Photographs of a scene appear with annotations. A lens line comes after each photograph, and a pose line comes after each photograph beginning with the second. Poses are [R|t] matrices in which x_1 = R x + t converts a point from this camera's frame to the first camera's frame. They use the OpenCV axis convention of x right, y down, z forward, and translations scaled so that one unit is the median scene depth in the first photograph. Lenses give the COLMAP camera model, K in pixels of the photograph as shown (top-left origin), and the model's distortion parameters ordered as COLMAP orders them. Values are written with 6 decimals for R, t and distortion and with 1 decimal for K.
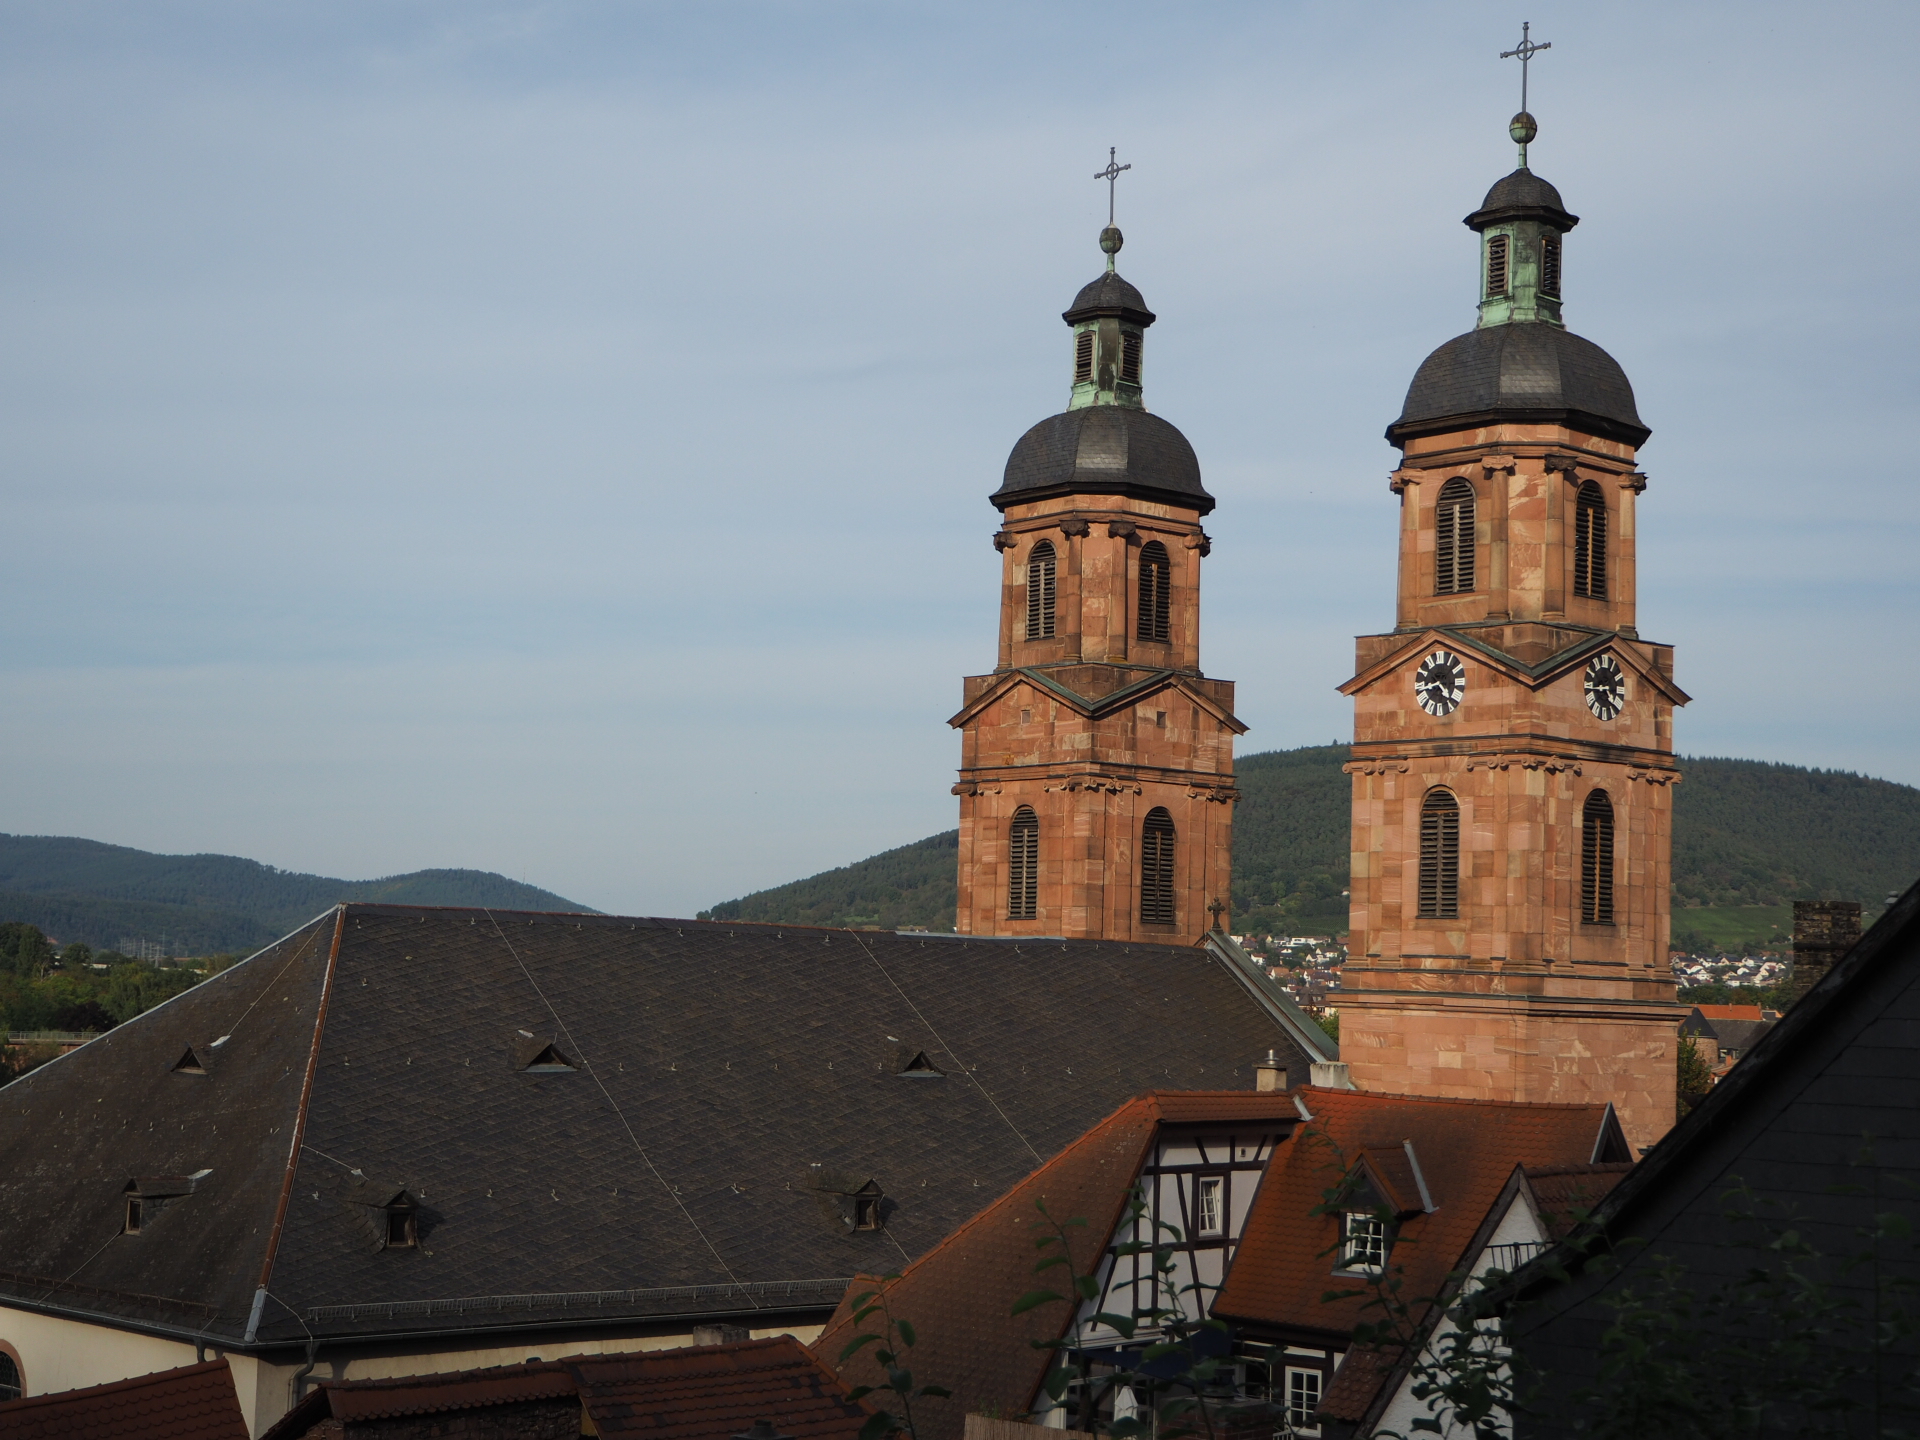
lens RADIAL K [[2919.5, 0, 963.8], [0, 2919.5, 716.8], [0, 0, 1]] dist [-0.000015, 0.094271]
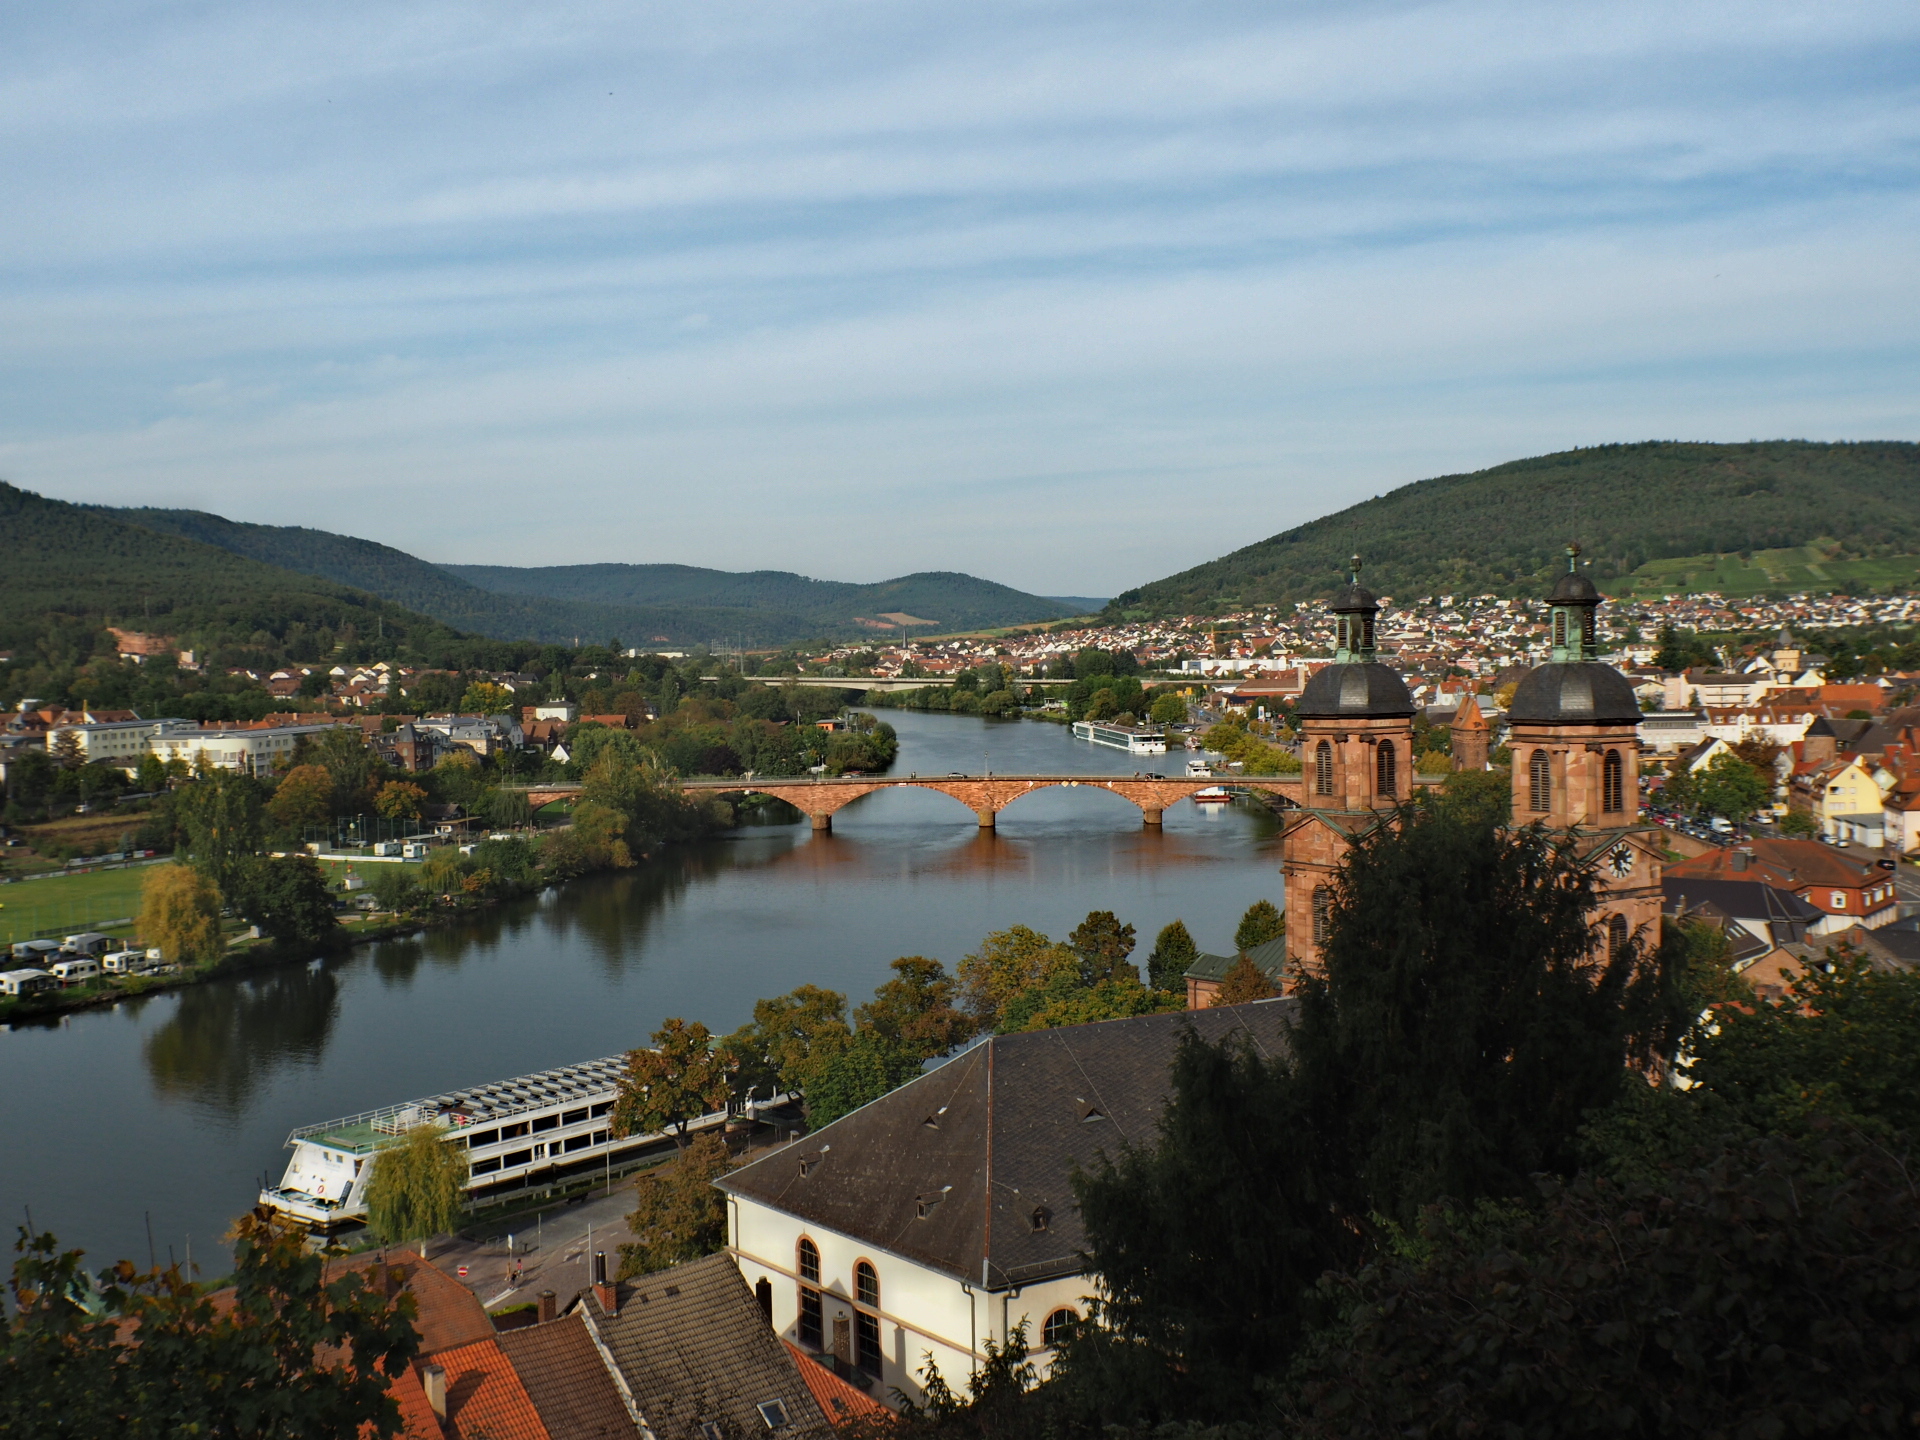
lens RADIAL K [[2131.5, 0, 945.0], [0, 2131.5, 727.2], [0, 0, 1]] dist [-0.056004, -0.000523]
pose [[0.984696, -0.042799, -0.168945, 0.019272], [0.065461, 0.989227, 0.130937, -0.263110], [0.161521, -0.139992, 0.976890, -0.354201]]
